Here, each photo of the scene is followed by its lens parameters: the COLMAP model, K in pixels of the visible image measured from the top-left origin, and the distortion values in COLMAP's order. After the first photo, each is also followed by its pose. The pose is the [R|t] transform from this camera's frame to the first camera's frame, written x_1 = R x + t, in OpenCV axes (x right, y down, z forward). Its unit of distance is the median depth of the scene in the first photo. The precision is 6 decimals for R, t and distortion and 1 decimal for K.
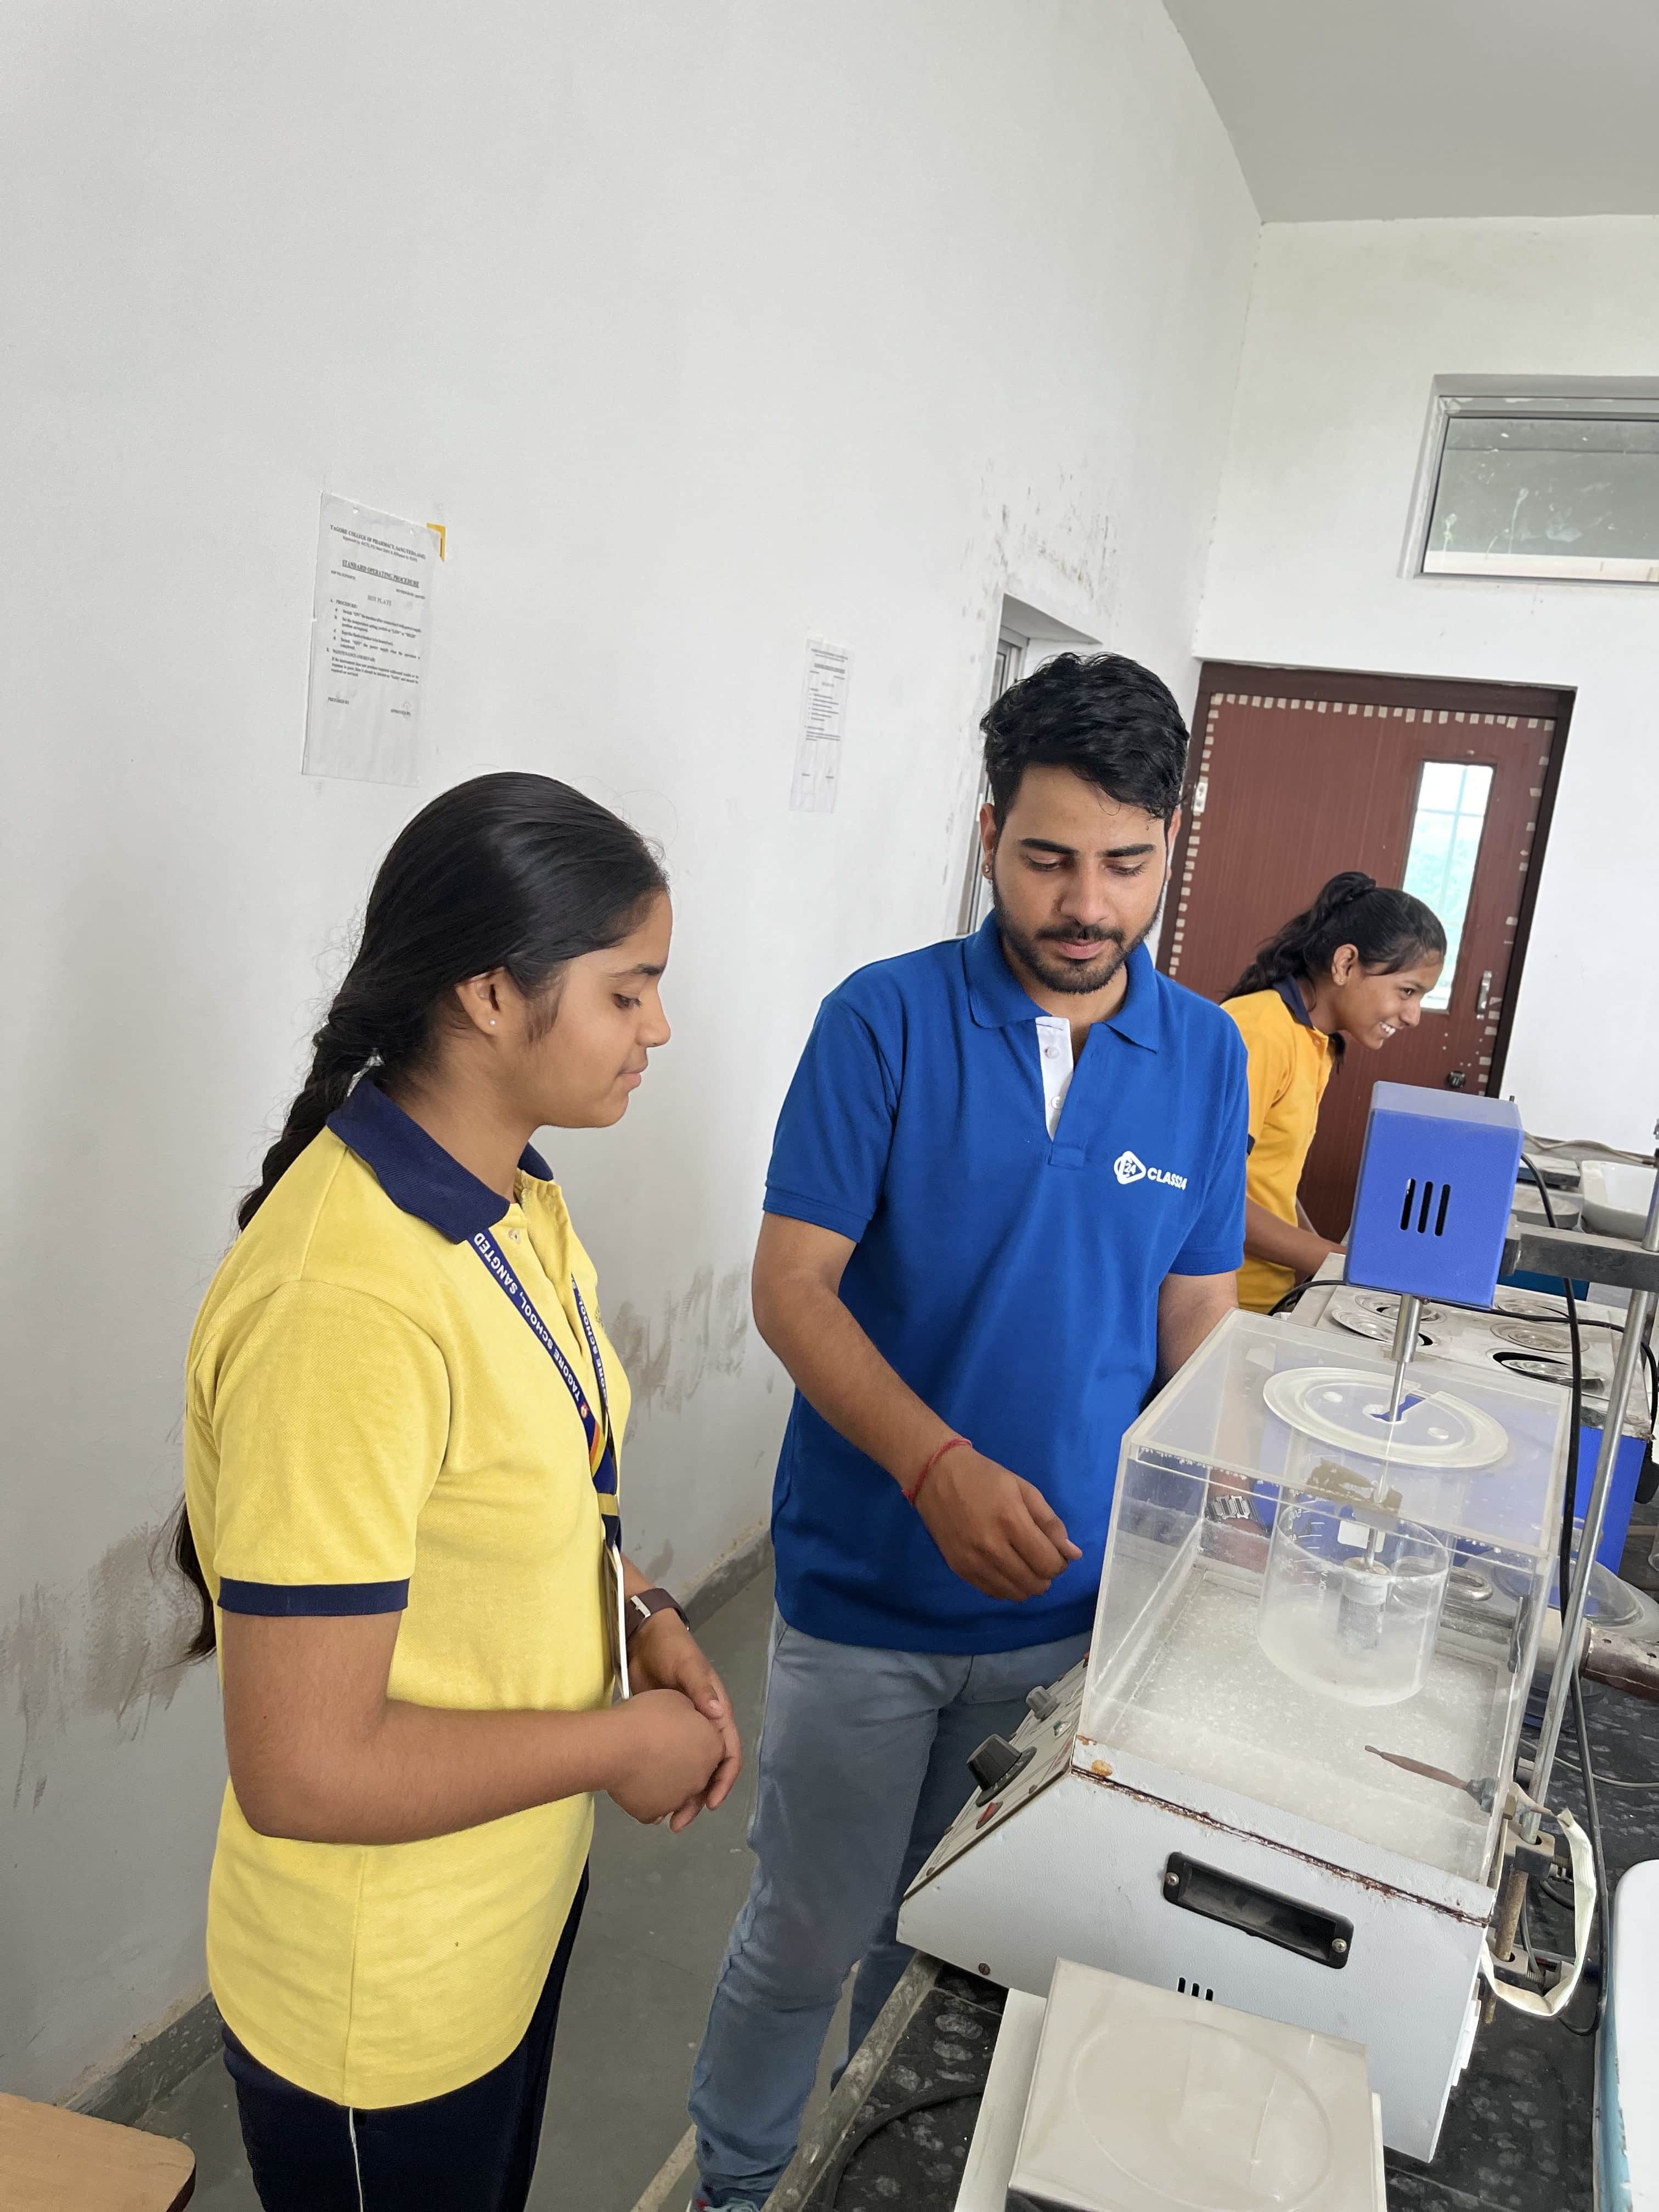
lens RADIAL K [[1696.5, 0, 845.7], [0, 1696.5, 1107.7], [0, 0, 1]] dist [0.079431, -0.101902]
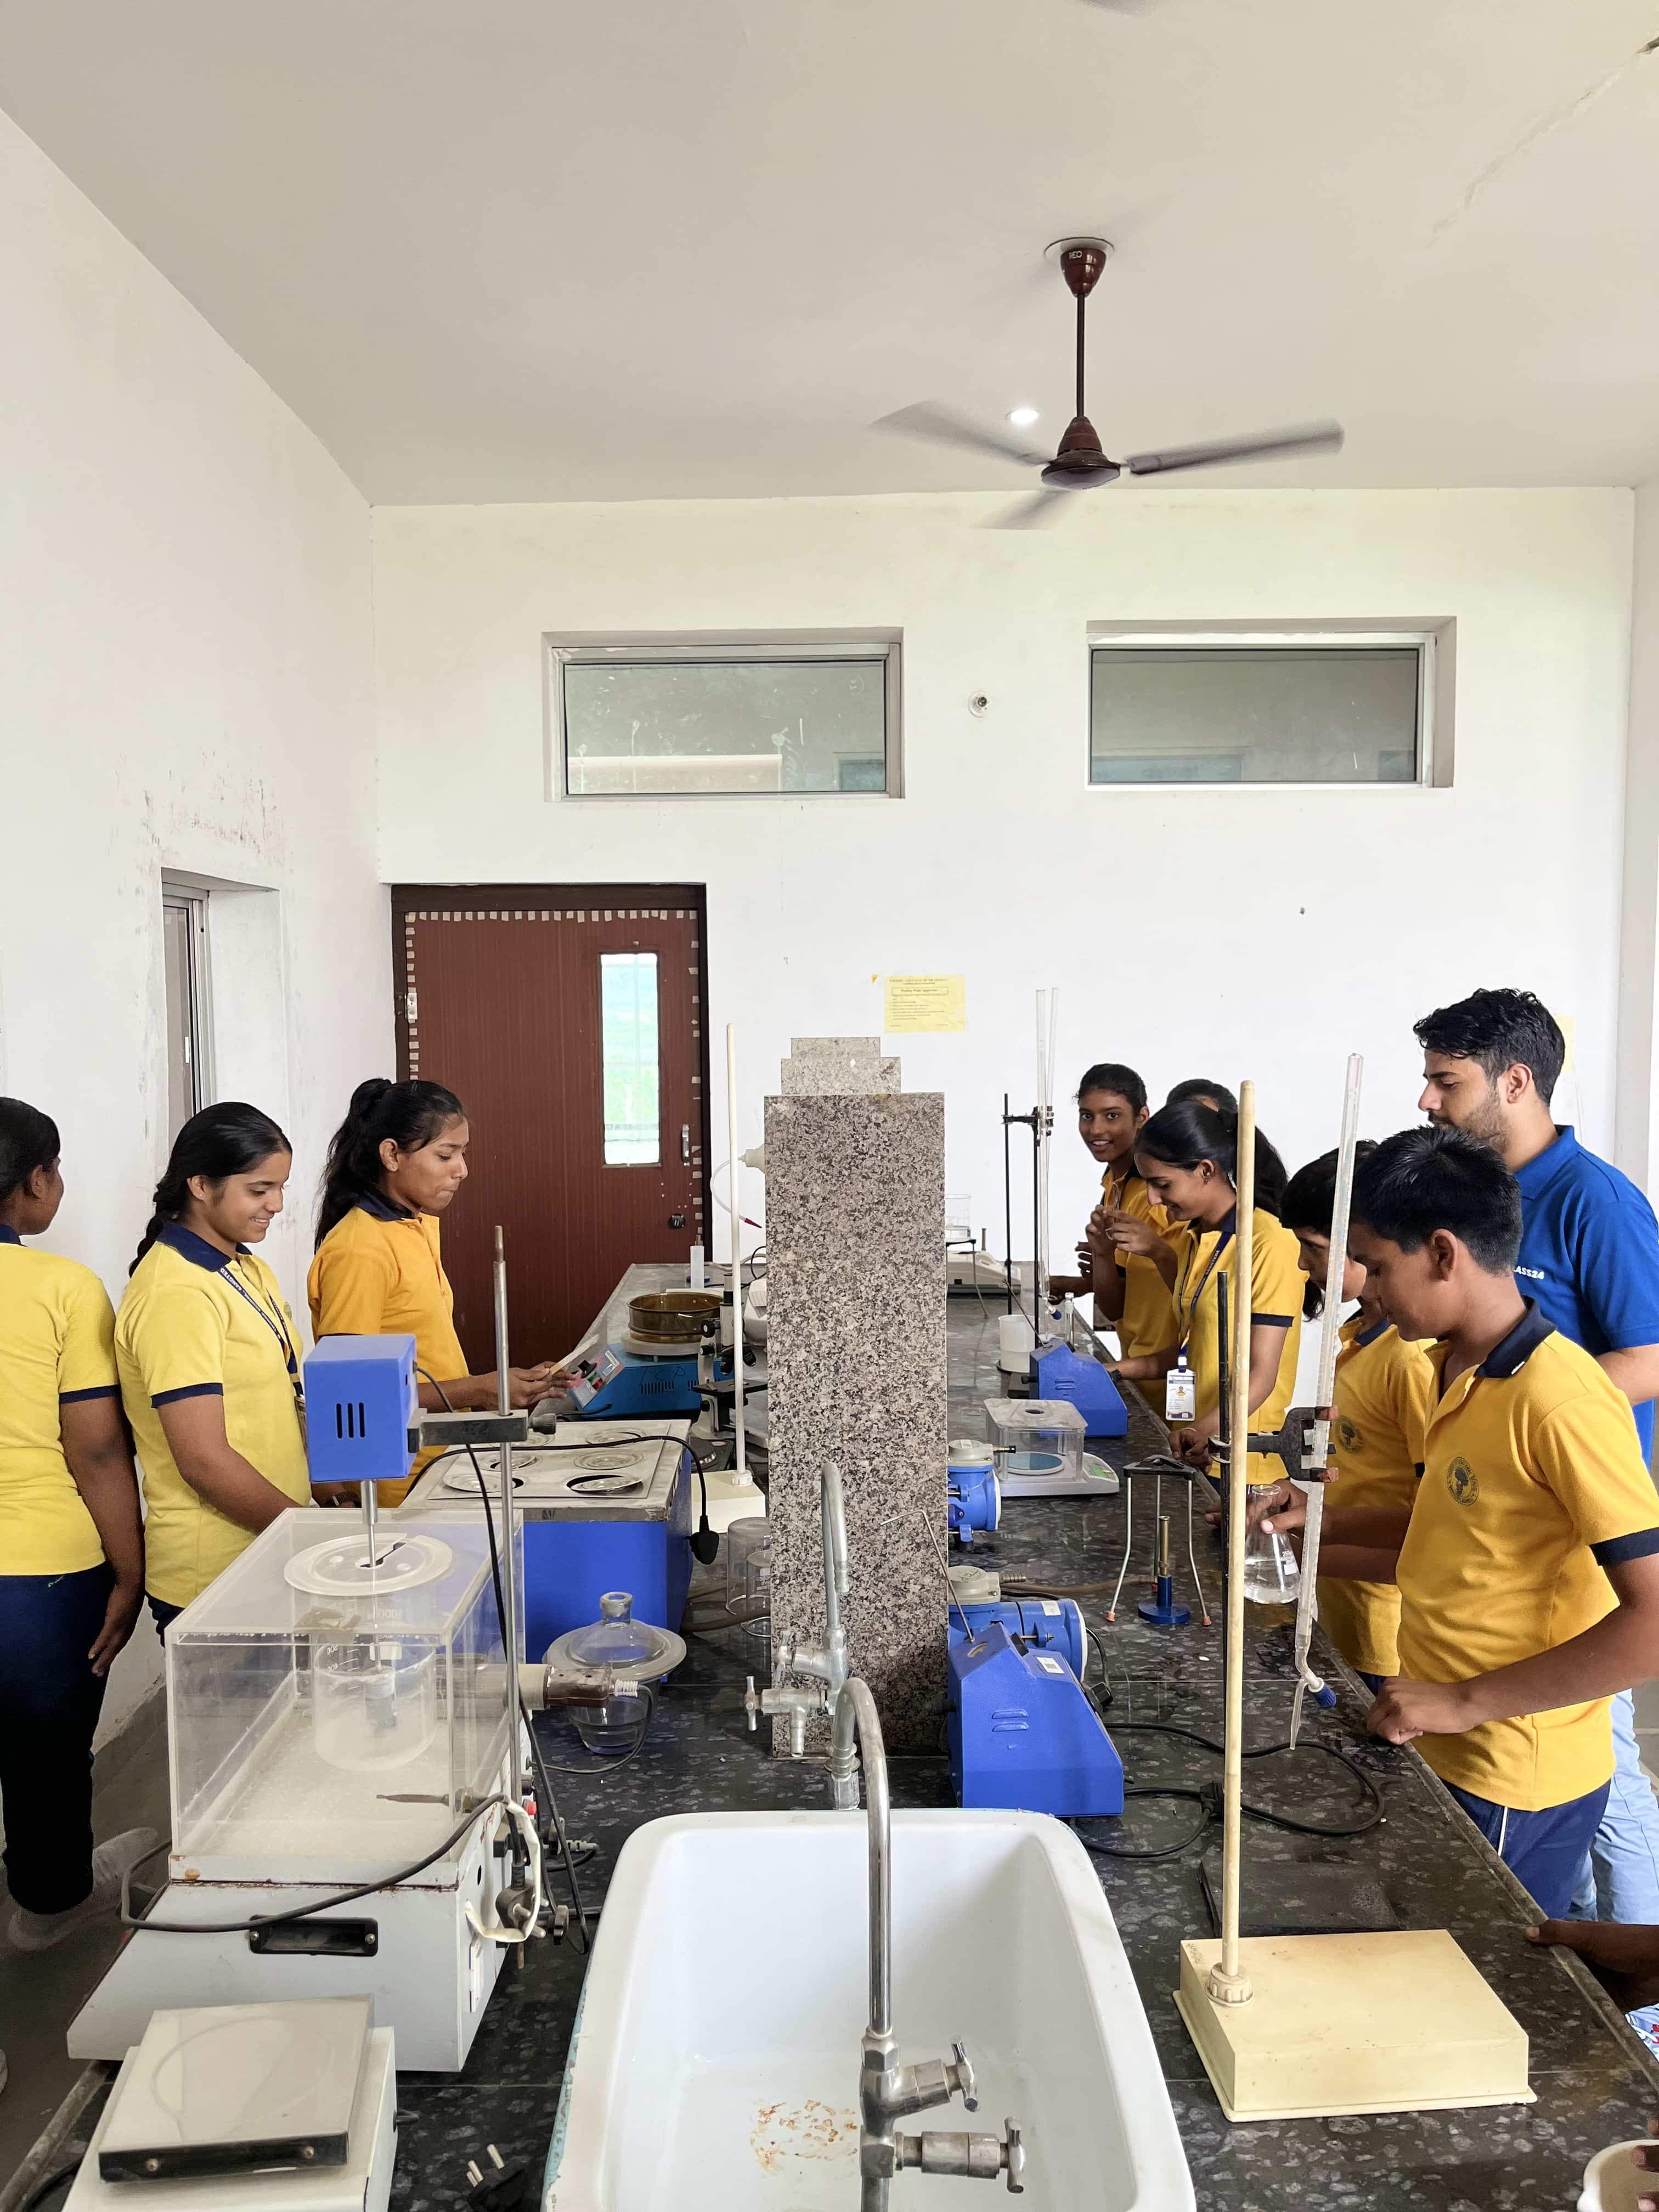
lens RADIAL K [[1685.7, 0, 825.7], [0, 1685.7, 1116.4], [0, 0, 1]] dist [0.074755, -0.102454]
pose [[0.913573, -0.152429, 0.377028, 0.033935], [0.185350, 0.981275, -0.052398, -0.008117], [-0.361981, 0.117752, 0.924719, -0.094081]]
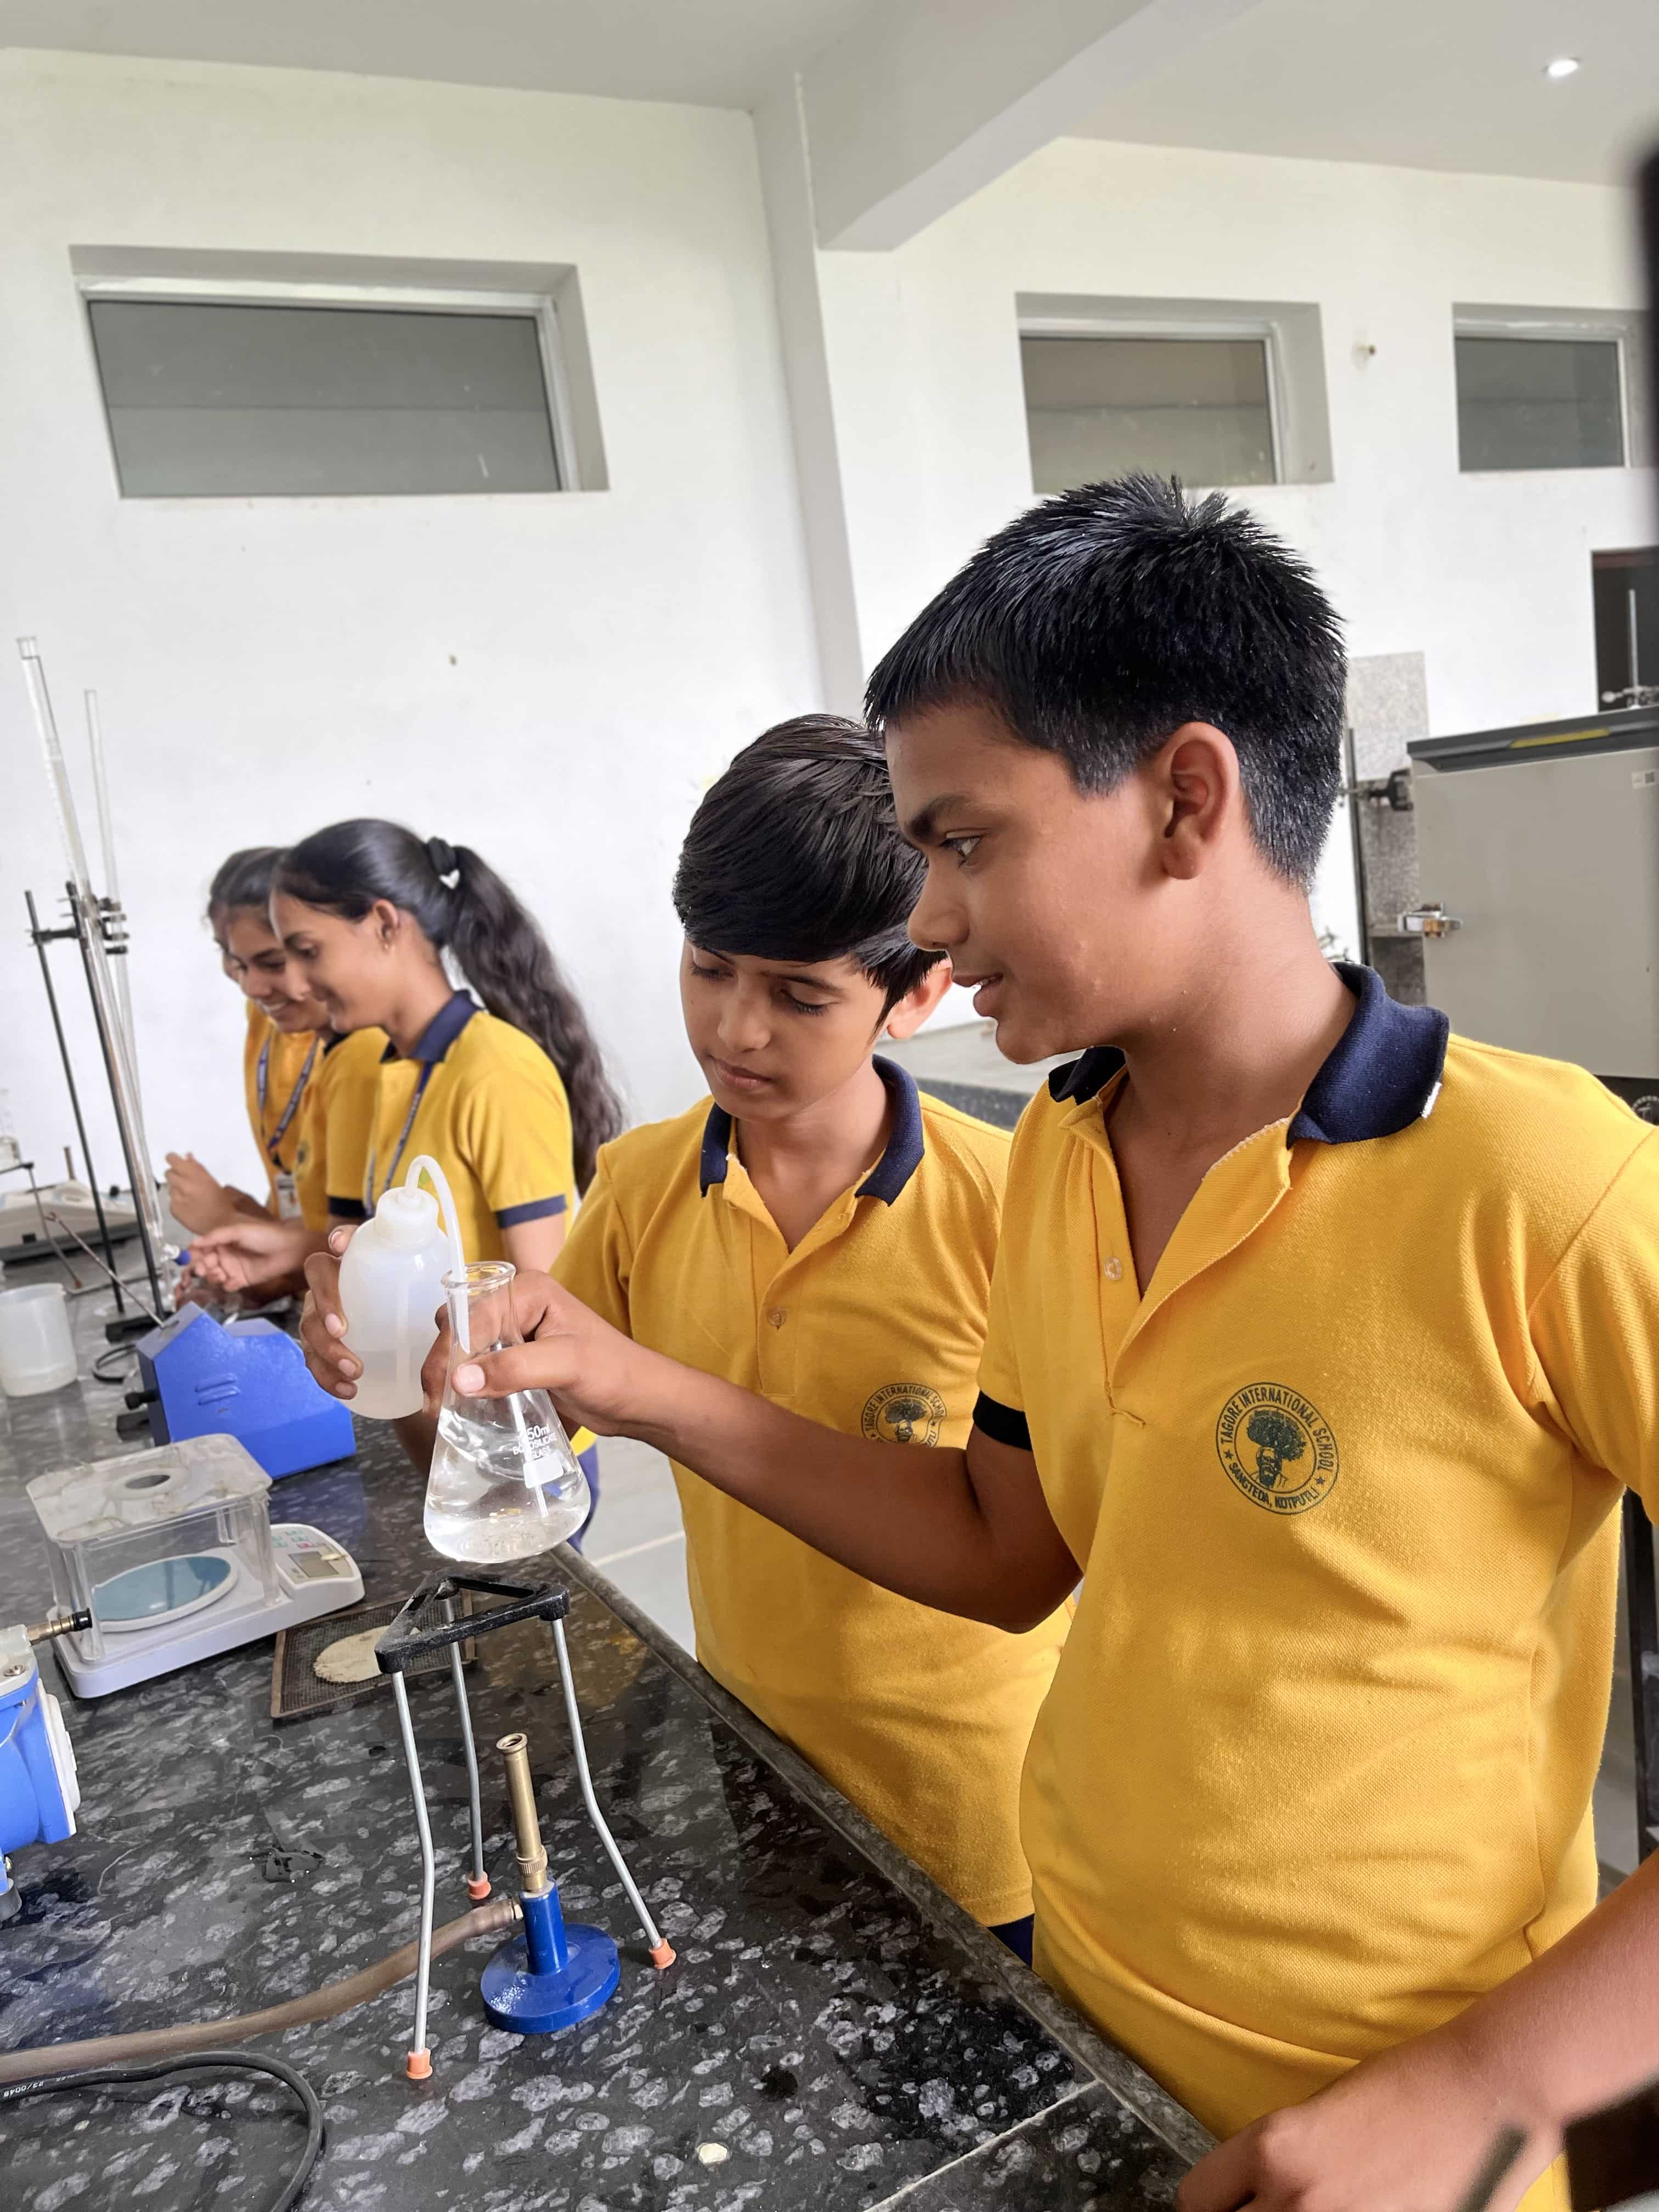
lens RADIAL K [[1718.6, 0, 829.5], [0, 1718.6, 1106.0], [0, 0, 1]] dist [0.087648, -0.096315]
pose [[0.600229, -0.317571, 0.734080, 0.175459], [0.336170, 0.932961, 0.128736, 0.018340], [-0.725751, 0.169505, 0.666748, 0.143611]]
